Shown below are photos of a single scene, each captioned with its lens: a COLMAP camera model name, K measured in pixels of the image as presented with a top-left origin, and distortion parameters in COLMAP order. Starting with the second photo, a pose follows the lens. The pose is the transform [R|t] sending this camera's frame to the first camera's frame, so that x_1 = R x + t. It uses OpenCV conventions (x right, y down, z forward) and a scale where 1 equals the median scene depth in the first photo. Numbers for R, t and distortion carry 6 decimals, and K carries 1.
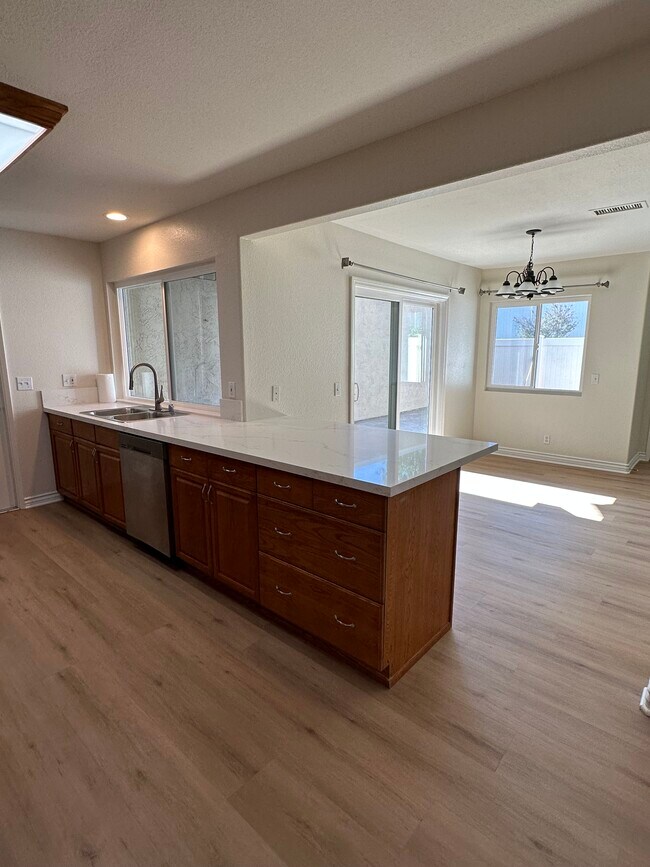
lens RADIAL K [[448.3, 0, 326.3], [0, 448.3, 430.4], [0, 0, 1]] dist [0.010702, -0.000939]
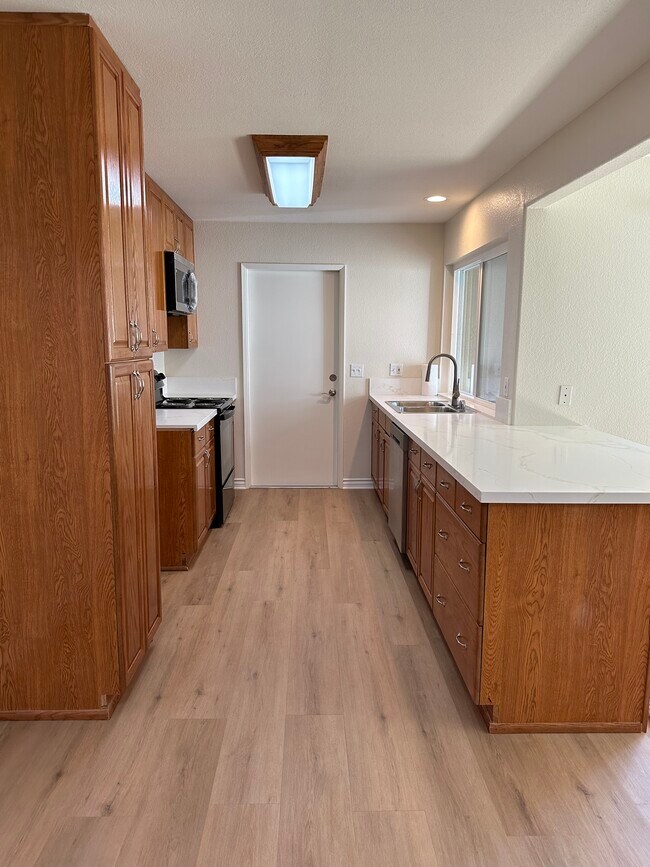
lens RADIAL K [[612.2, 0, 325.7], [0, 612.2, 436.4], [0, 0, 1]] dist [0.075746, -0.016809]
pose [[0.693348, 0.120361, -0.710480, 0.429016], [-0.133408, 0.990348, 0.037582, 0.005374], [0.708146, 0.068727, 0.702713, -0.060979]]
